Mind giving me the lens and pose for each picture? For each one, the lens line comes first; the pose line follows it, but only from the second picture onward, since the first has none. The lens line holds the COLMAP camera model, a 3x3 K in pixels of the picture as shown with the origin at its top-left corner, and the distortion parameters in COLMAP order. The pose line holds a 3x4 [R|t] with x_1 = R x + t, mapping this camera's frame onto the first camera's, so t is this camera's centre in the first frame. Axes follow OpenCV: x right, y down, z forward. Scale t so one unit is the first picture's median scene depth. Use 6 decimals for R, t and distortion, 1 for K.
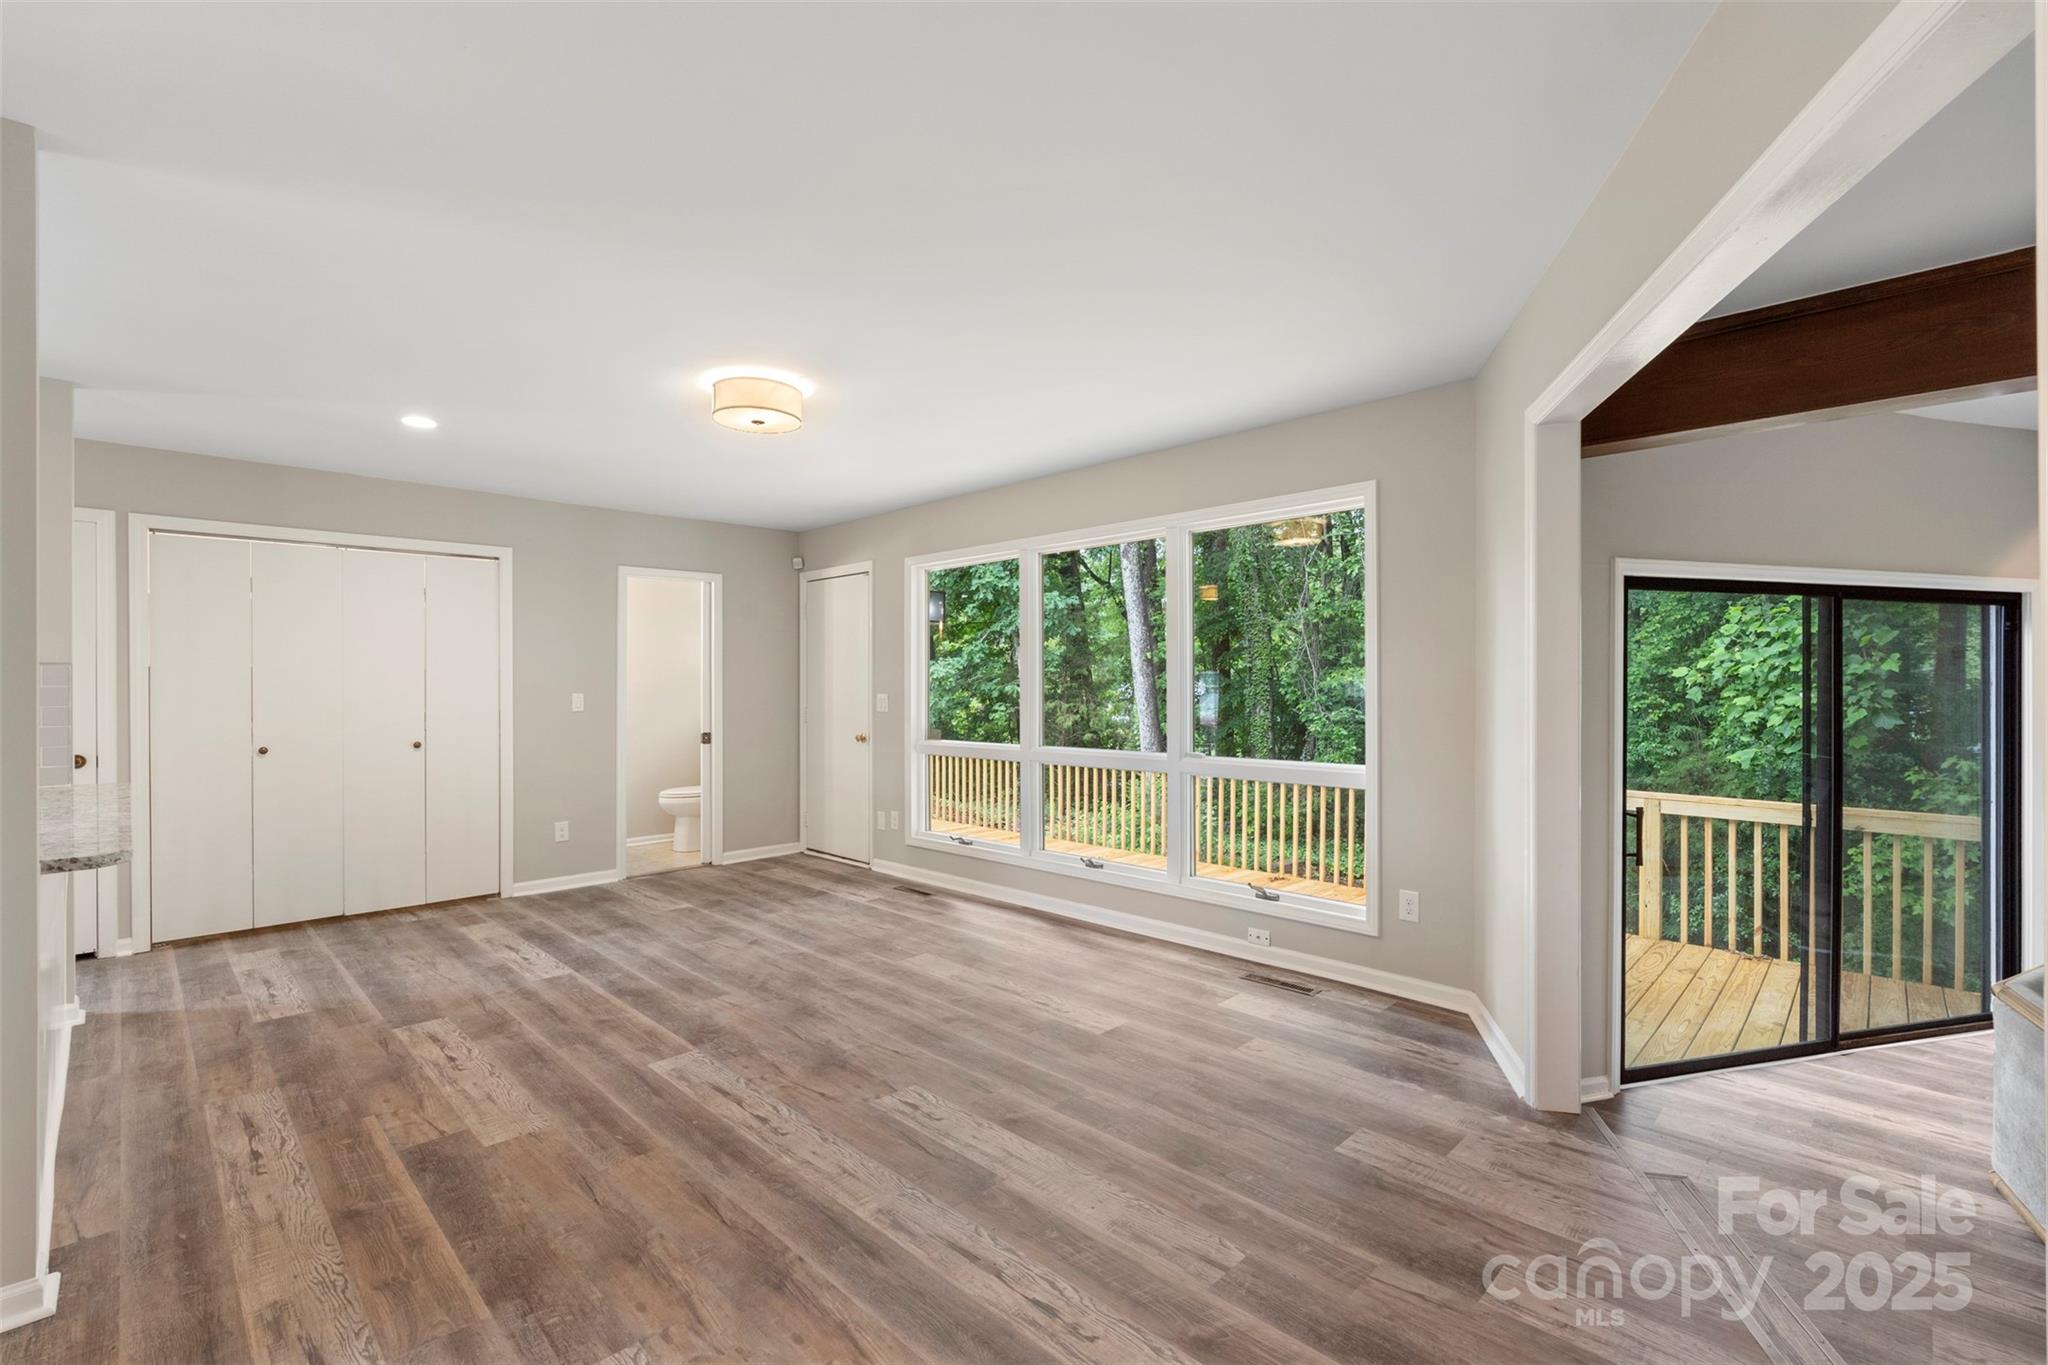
lens RADIAL K [[902.2, 0, 1026.9], [0, 902.2, 681.1], [0, 0, 1]] dist [-0.004539, 0.000110]
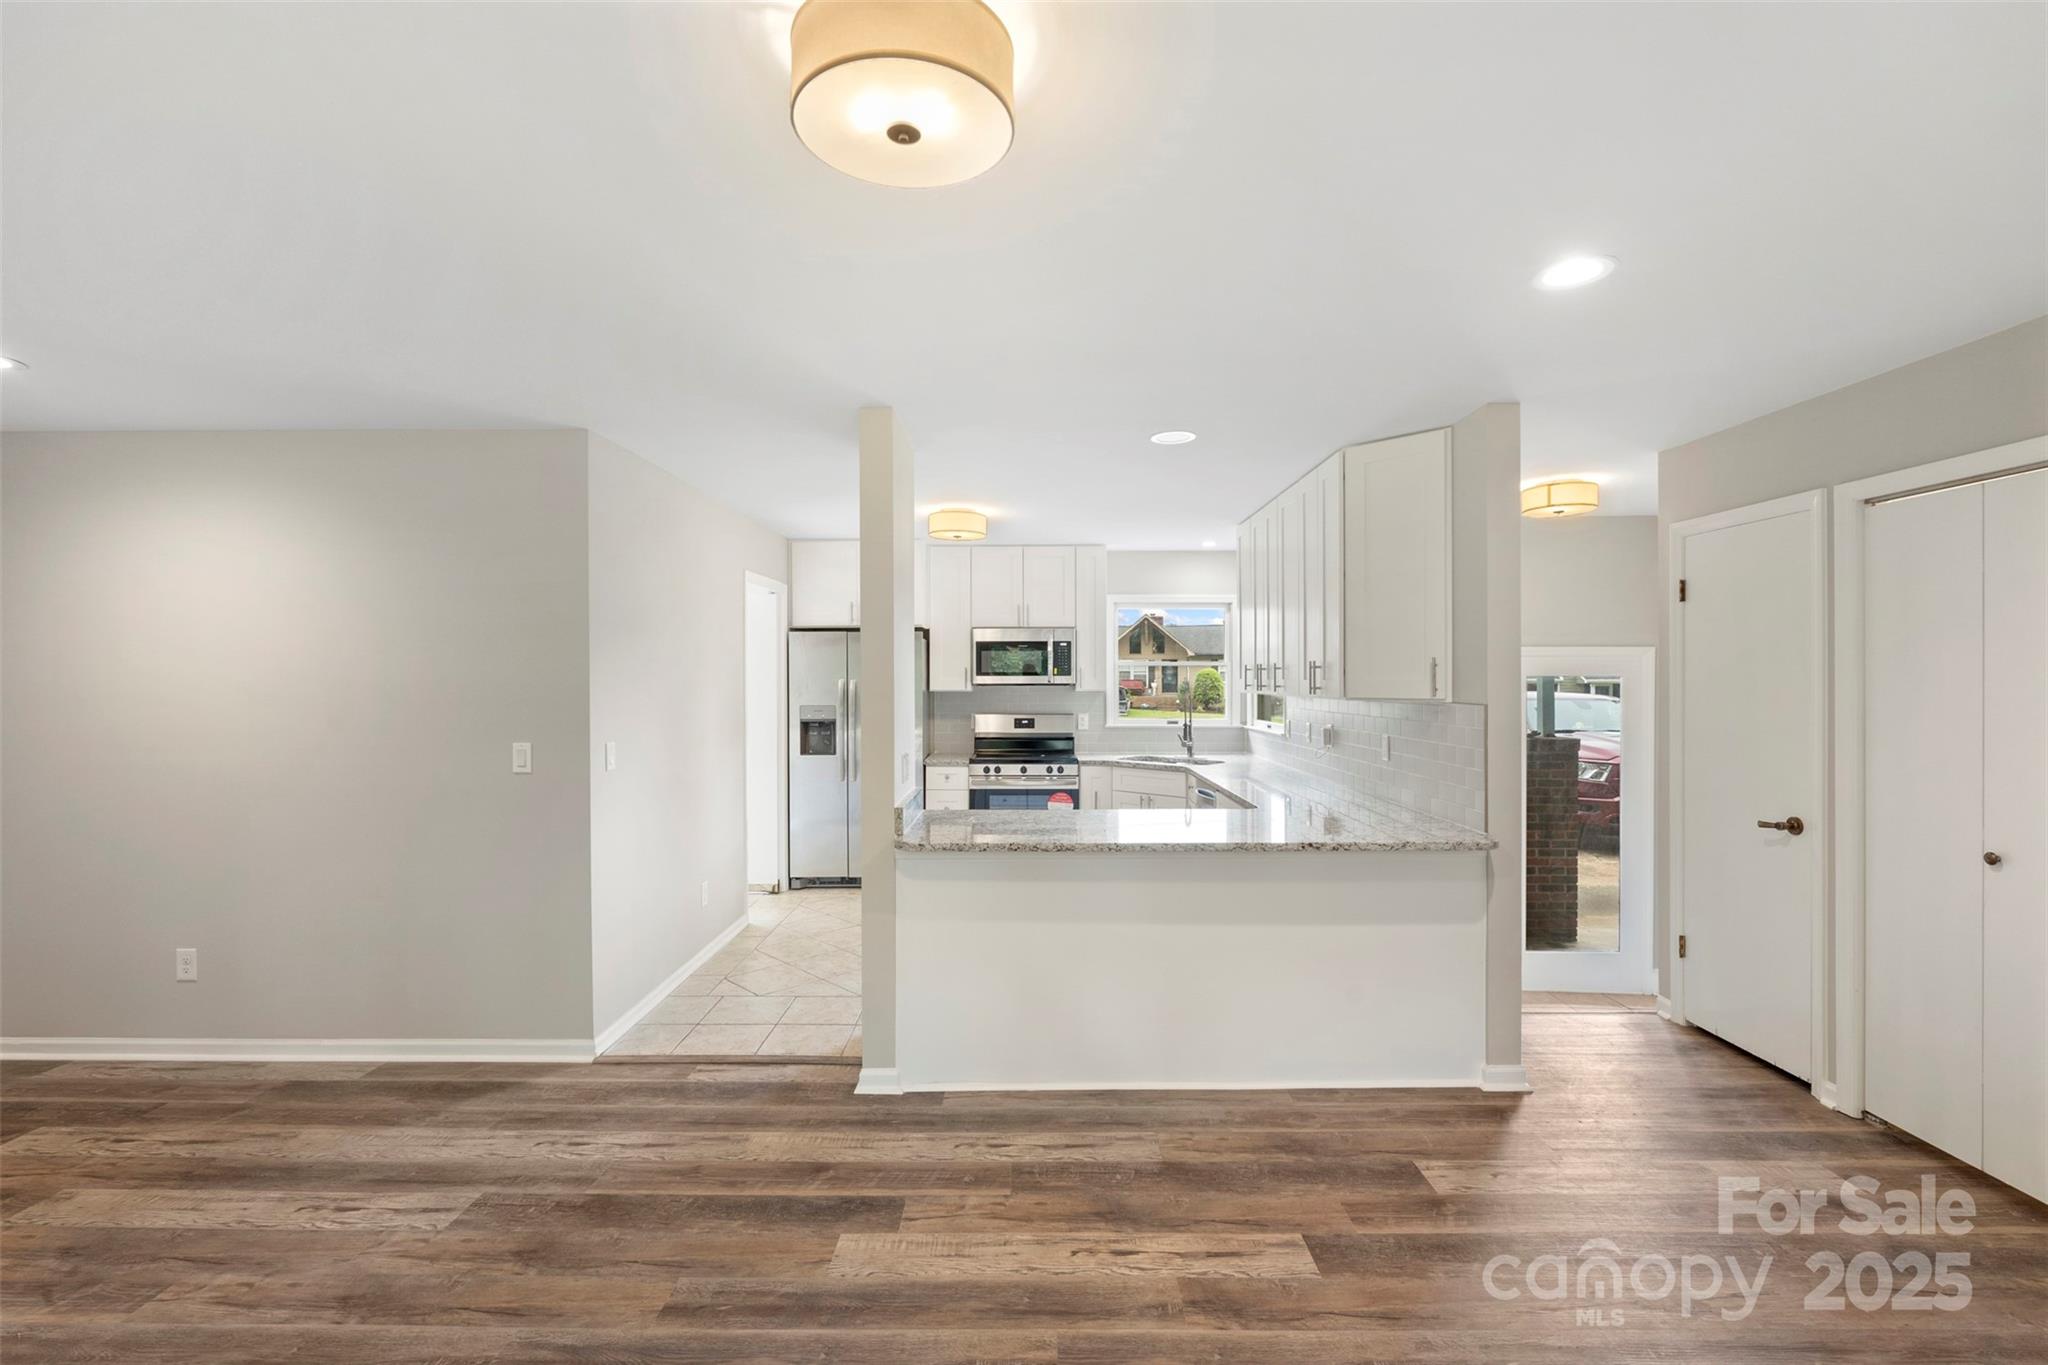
lens RADIAL K [[902.2, 0, 1026.9], [0, 902.2, 681.1], [0, 0, 1]] dist [-0.004539, 0.000110]
pose [[-0.715075, 0.005253, -0.699028, -0.055309], [0.006524, 0.999978, 0.000840, -0.043464], [0.699017, -0.003960, -0.715094, 1.225845]]
